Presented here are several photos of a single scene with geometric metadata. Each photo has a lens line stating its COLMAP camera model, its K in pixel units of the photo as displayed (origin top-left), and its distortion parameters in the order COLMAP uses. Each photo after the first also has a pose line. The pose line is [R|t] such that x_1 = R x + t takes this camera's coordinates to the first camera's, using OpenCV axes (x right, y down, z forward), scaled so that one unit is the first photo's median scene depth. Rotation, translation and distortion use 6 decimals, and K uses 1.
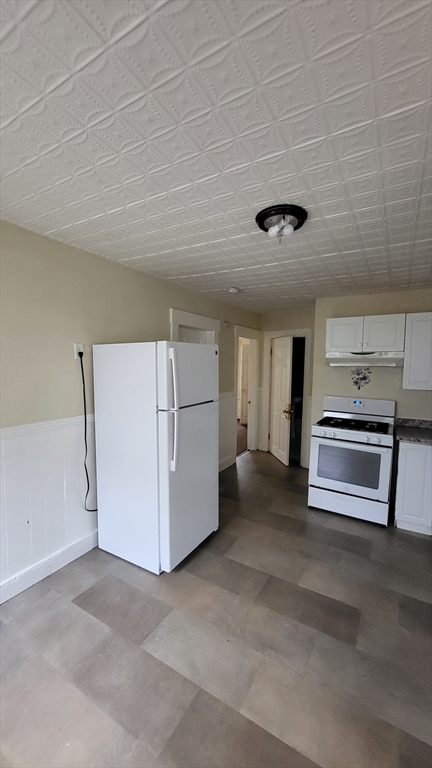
lens RADIAL K [[304.9, 0, 216.0], [0, 304.9, 384.5], [0, 0, 1]] dist [0.001032, -0.000876]
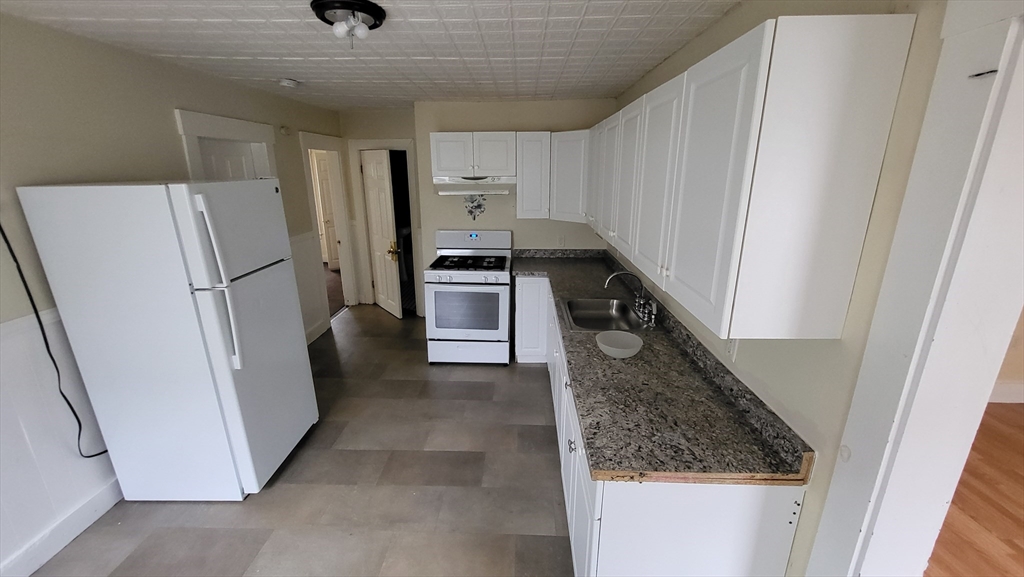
lens RADIAL K [[405.9, 0, 512.6], [0, 405.9, 287.8], [0, 0, 1]] dist [-0.001386, -0.000253]
pose [[0.870045, -0.149876, 0.469638, 0.000817], [0.047313, 0.973653, 0.223070, -0.069194], [-0.490697, -0.171861, 0.854213, -0.080063]]
